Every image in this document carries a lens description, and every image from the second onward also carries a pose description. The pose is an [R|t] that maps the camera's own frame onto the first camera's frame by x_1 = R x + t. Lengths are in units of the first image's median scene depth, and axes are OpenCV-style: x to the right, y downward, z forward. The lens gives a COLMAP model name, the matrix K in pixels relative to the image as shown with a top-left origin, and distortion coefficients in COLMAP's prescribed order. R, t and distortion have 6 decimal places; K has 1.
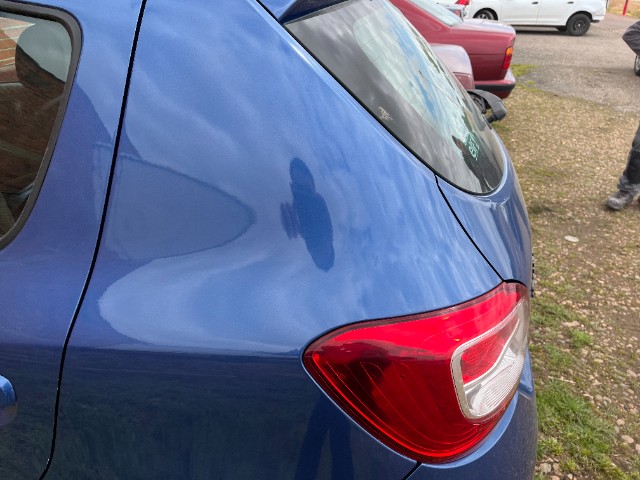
lens RADIAL K [[466.3, 0, 320.0], [0, 466.3, 240.0], [0, 0, 1]] dist [0.050516, -0.080709]
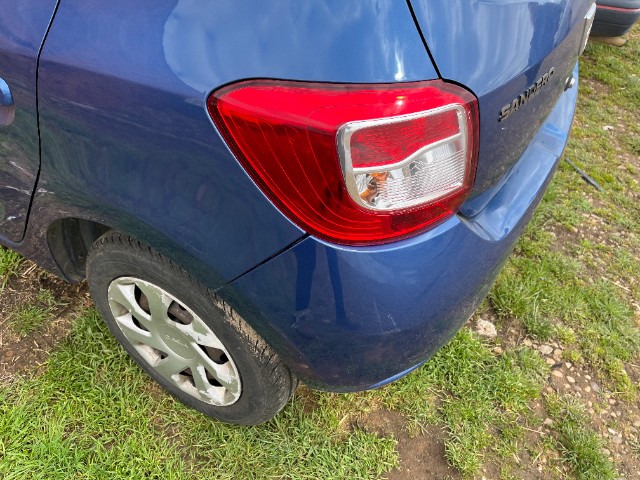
lens RADIAL K [[466.3, 0, 320.0], [0, 466.3, 240.0], [0, 0, 1]] dist [0.050516, -0.080709]
pose [[0.937535, 0.259285, -0.231945, 0.208857], [-0.186554, 0.937456, 0.293892, 0.071171], [0.293640, -0.232264, 0.927269, 0.004460]]
